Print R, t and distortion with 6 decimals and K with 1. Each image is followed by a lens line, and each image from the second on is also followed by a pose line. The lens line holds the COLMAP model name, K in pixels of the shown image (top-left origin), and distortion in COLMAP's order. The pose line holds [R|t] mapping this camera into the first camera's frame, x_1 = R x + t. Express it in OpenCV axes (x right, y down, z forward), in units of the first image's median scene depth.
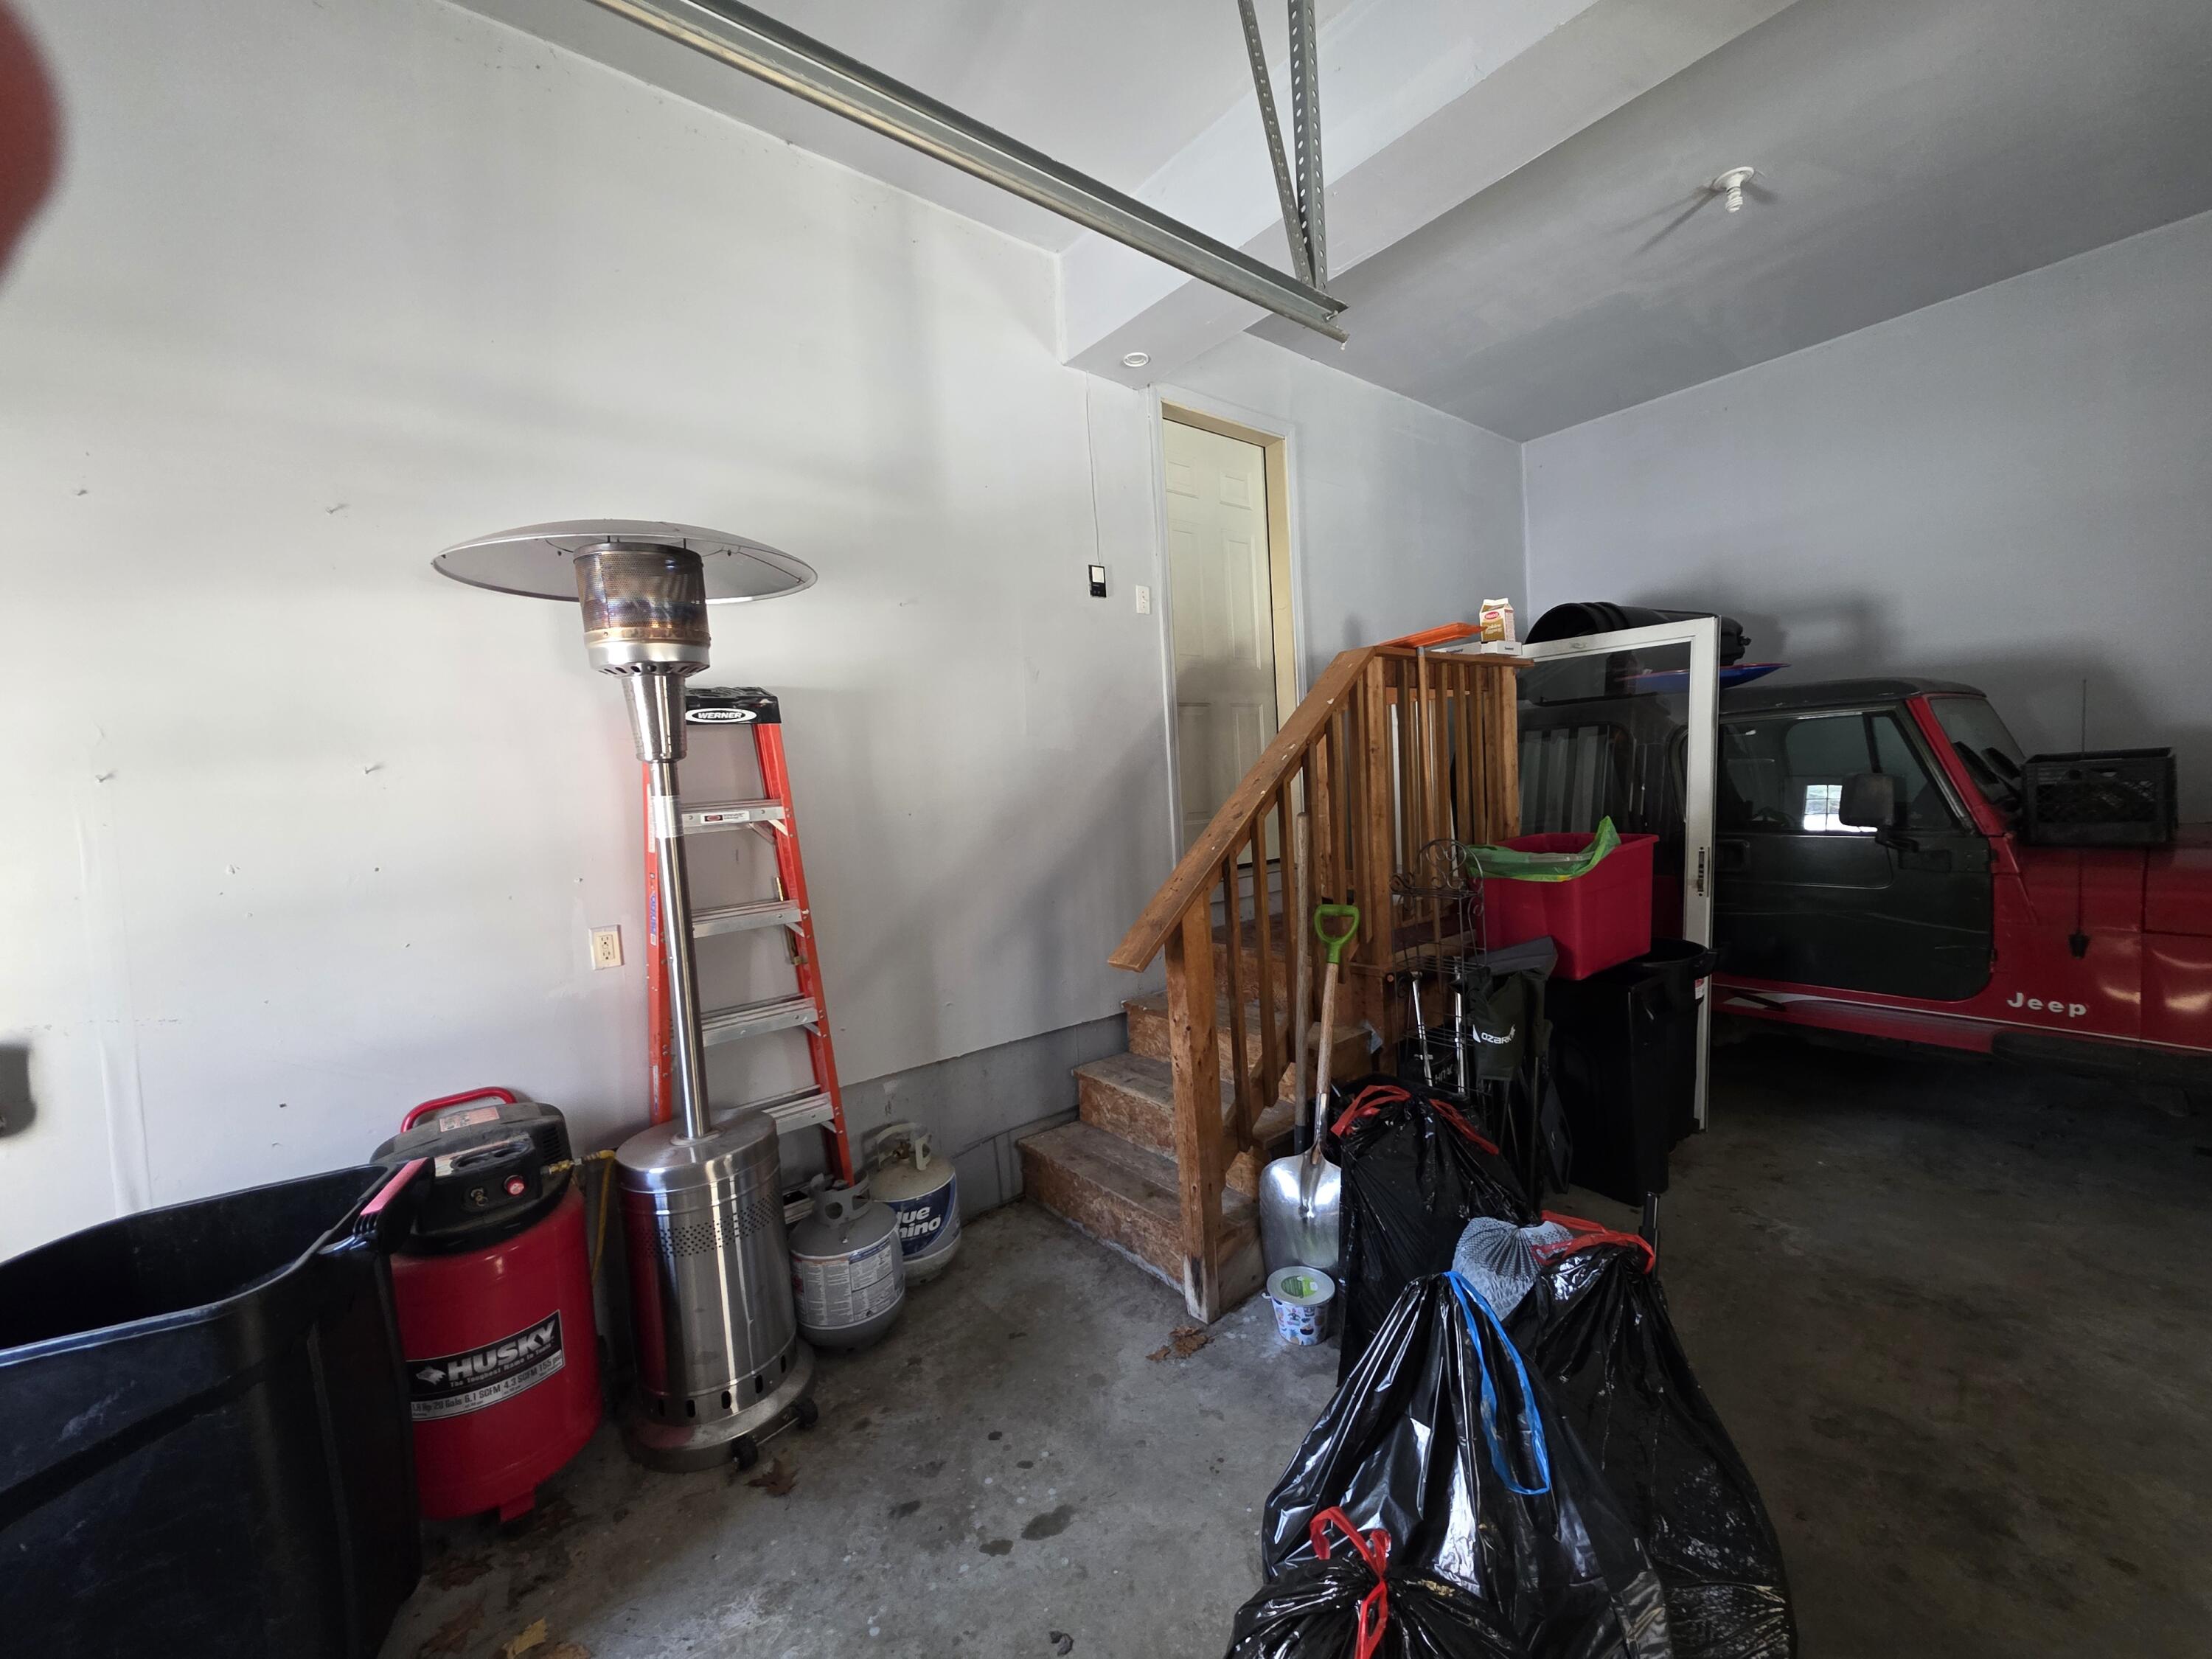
lens RADIAL K [[878.2, 0, 1115.1], [0, 878.2, 834.6], [0, 0, 1]] dist [0.000344, -0.000167]
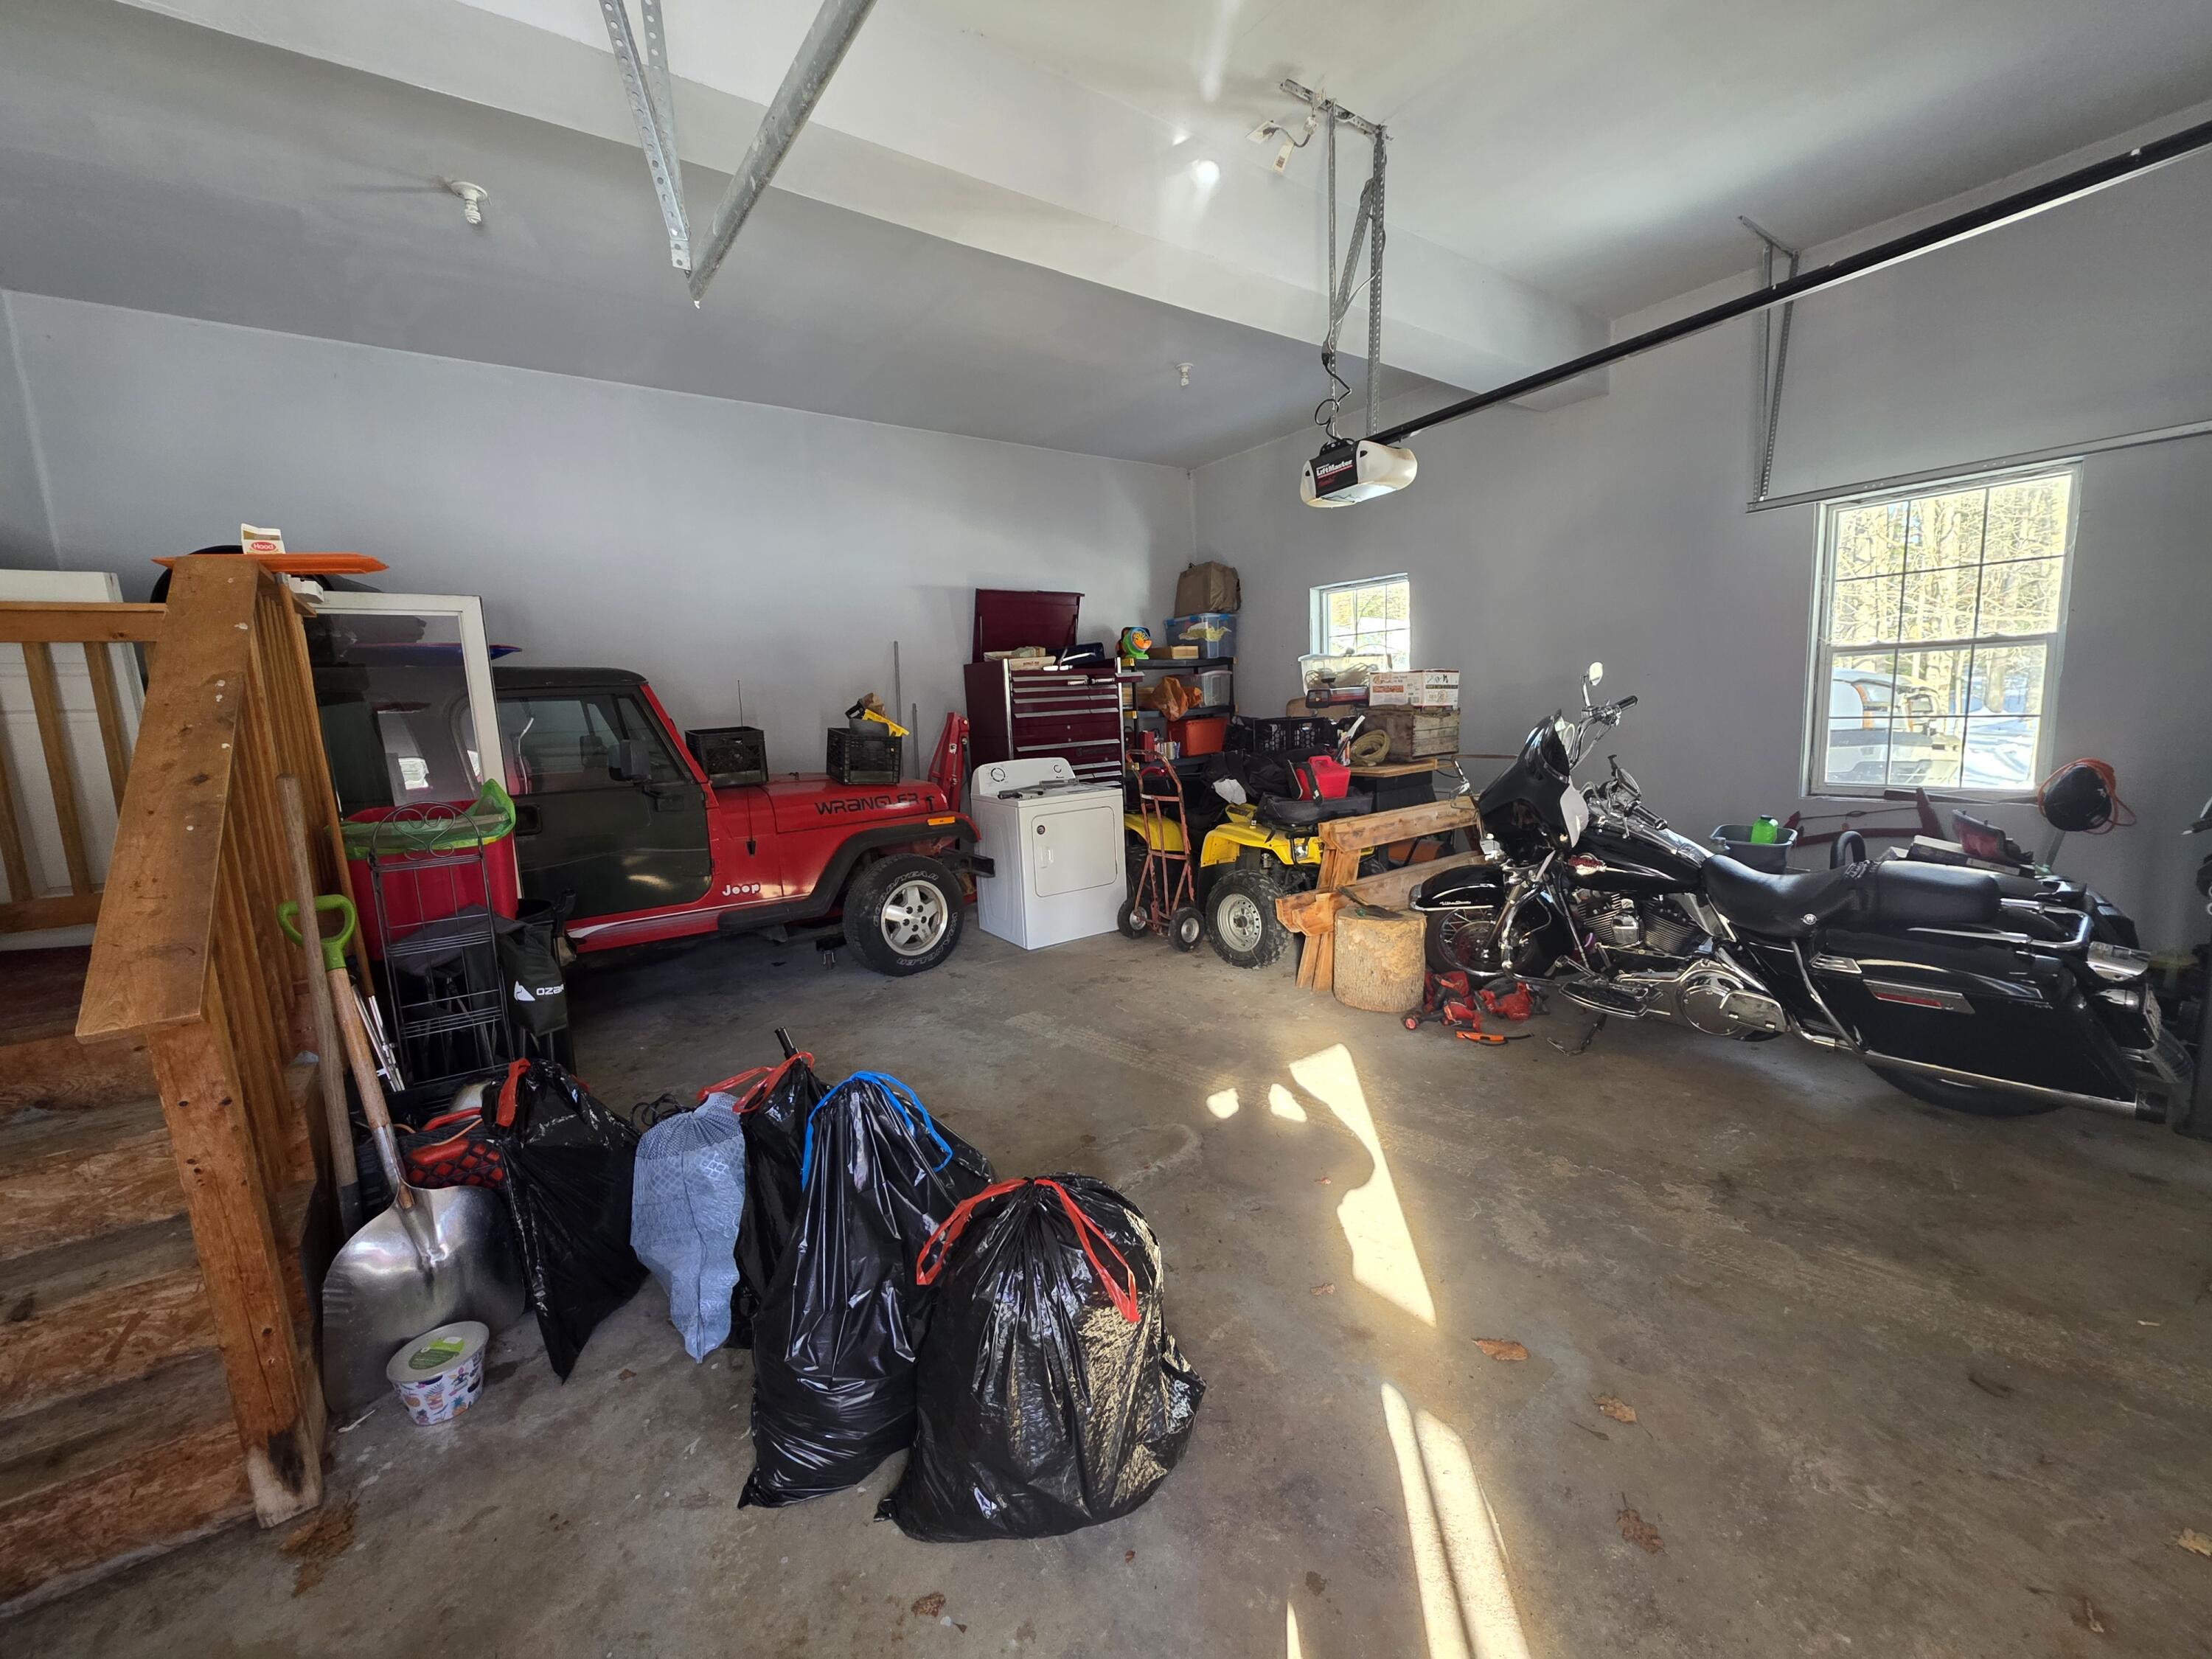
lens RADIAL K [[878.2, 0, 1114.3], [0, 878.2, 832.9], [0, 0, 1]] dist [0.000344, -0.000167]
pose [[0.045791, -0.091928, 0.994712, -0.491396], [0.101441, 0.991037, 0.086919, 0.029642], [-0.993787, 0.096924, 0.054705, 0.270477]]
